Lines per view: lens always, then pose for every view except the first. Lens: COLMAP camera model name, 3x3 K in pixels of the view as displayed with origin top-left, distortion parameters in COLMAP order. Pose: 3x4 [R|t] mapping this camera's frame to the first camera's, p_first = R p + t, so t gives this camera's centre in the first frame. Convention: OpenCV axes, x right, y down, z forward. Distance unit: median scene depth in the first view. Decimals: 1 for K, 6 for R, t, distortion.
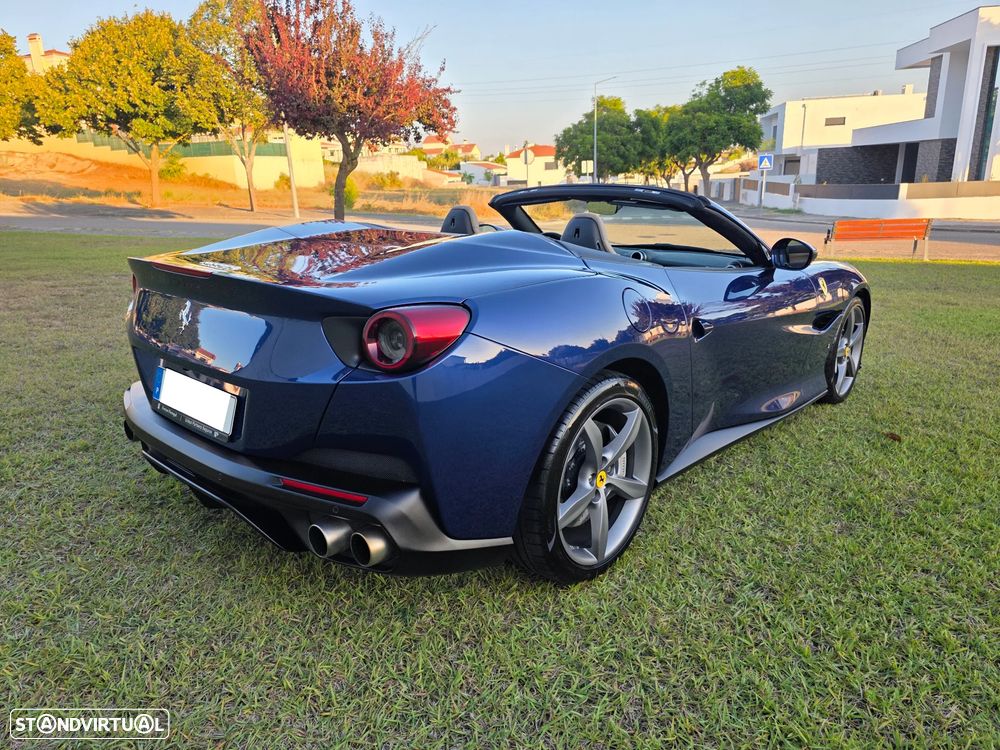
lens RADIAL K [[680.2, 0, 496.7], [0, 680.2, 378.3], [0, 0, 1]] dist [0.032914, -0.034741]
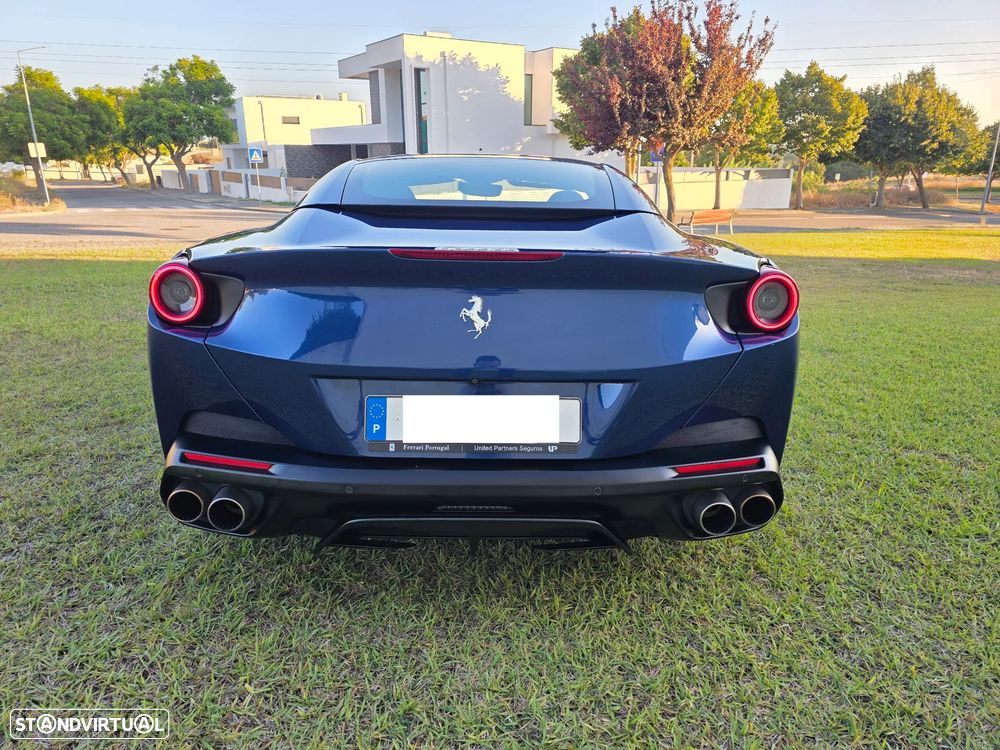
lens RADIAL K [[680.2, 0, 485.1], [0, 680.2, 370.6], [0, 0, 1]] dist [0.032914, -0.034741]
pose [[0.739282, -0.160954, 0.653877, -0.560372], [0.162039, 0.985003, 0.059259, -0.042305], [-0.653609, 0.062145, 0.754277, 0.232087]]
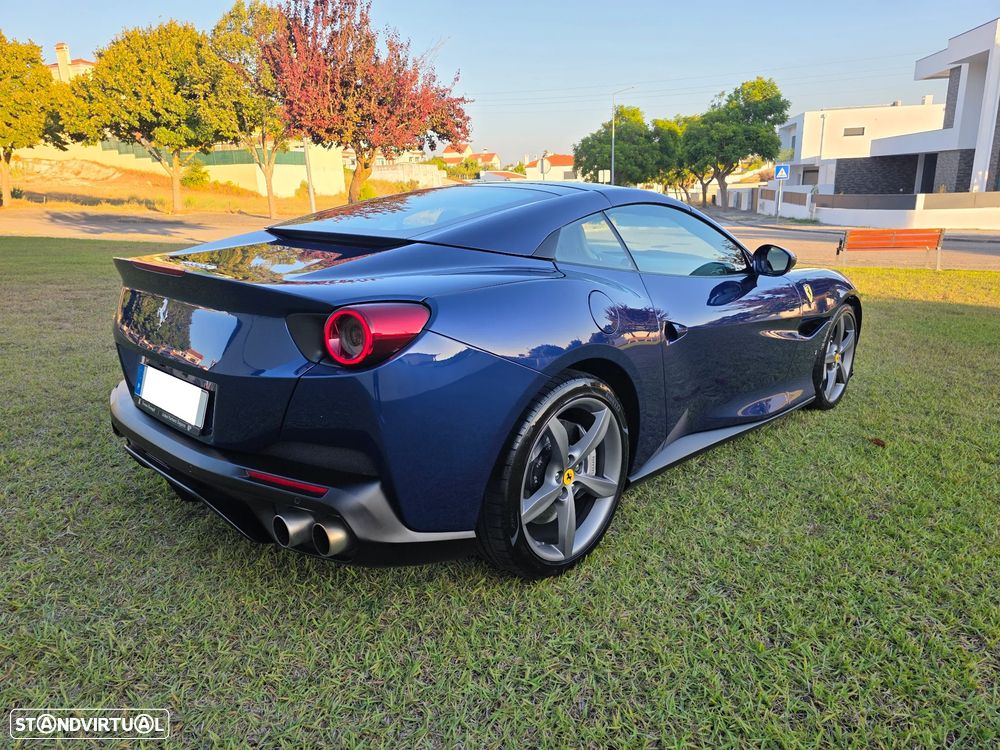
lens RADIAL K [[680.2, 0, 505.3], [0, 680.2, 377.2], [0, 0, 1]] dist [0.032914, -0.034741]
pose [[0.999853, 0.008575, -0.014849, 0.045328], [-0.008778, 0.999868, -0.013666, 0.008318], [0.014730, 0.013795, 0.999796, -0.014278]]
